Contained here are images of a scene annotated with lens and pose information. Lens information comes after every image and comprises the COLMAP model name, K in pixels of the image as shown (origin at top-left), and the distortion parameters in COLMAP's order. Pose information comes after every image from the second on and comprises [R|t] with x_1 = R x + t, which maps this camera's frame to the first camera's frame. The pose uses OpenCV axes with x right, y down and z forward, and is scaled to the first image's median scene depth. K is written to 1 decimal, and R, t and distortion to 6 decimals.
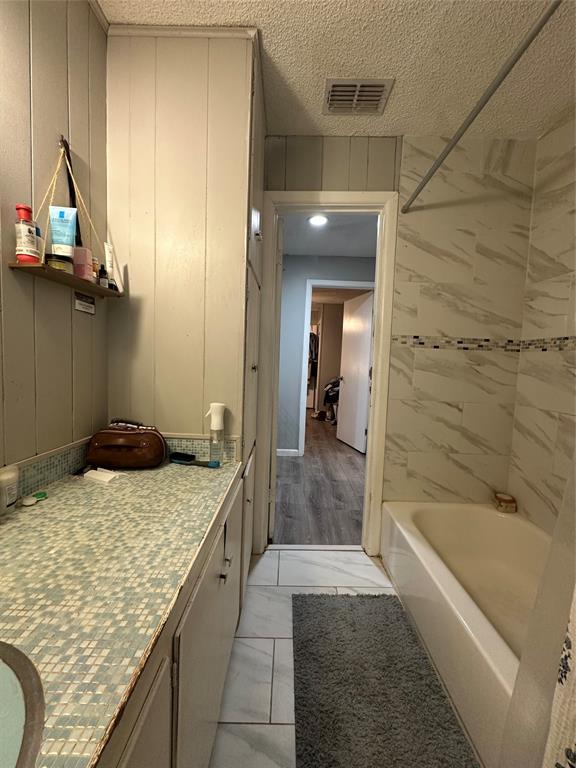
lens RADIAL K [[308.4, 0, 286.6], [0, 308.4, 380.7], [0, 0, 1]] dist [-0.002270, 0.000962]
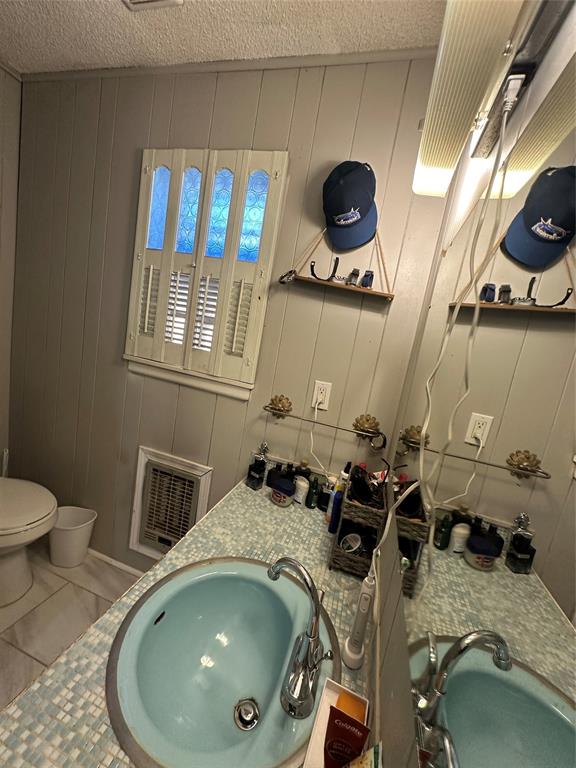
lens RADIAL K [[308.4, 0, 285.8], [0, 308.4, 384.3], [0, 0, 1]] dist [-0.002270, 0.000962]
pose [[-0.936901, -0.245323, 0.249063, -1.241611], [-0.193547, 0.957280, 0.214838, -0.617782], [-0.291127, 0.153076, -0.944358, 1.474974]]
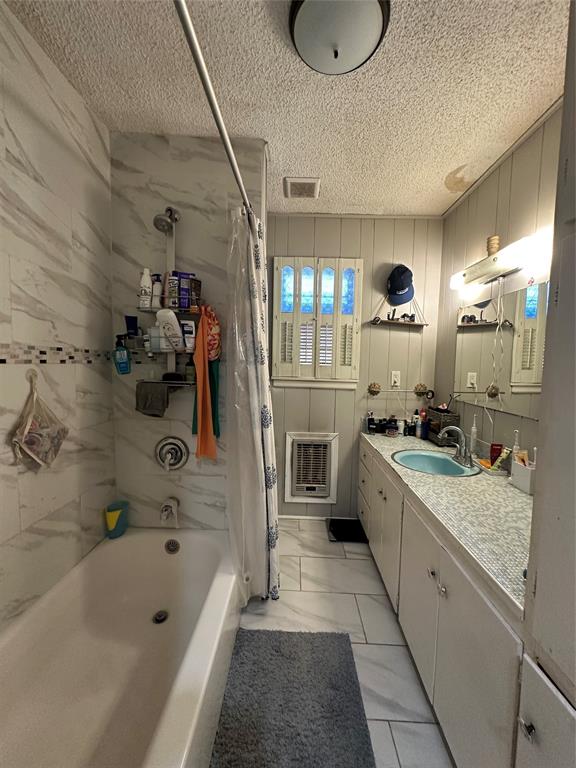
lens RADIAL K [[308.4, 0, 288.3], [0, 308.4, 384.5], [0, 0, 1]] dist [-0.002270, 0.000962]
pose [[-0.997729, -0.065008, 0.017610, 0.729146], [-0.062315, 0.990217, 0.124851, -0.442895], [-0.025554, 0.123471, -0.992019, 3.917545]]
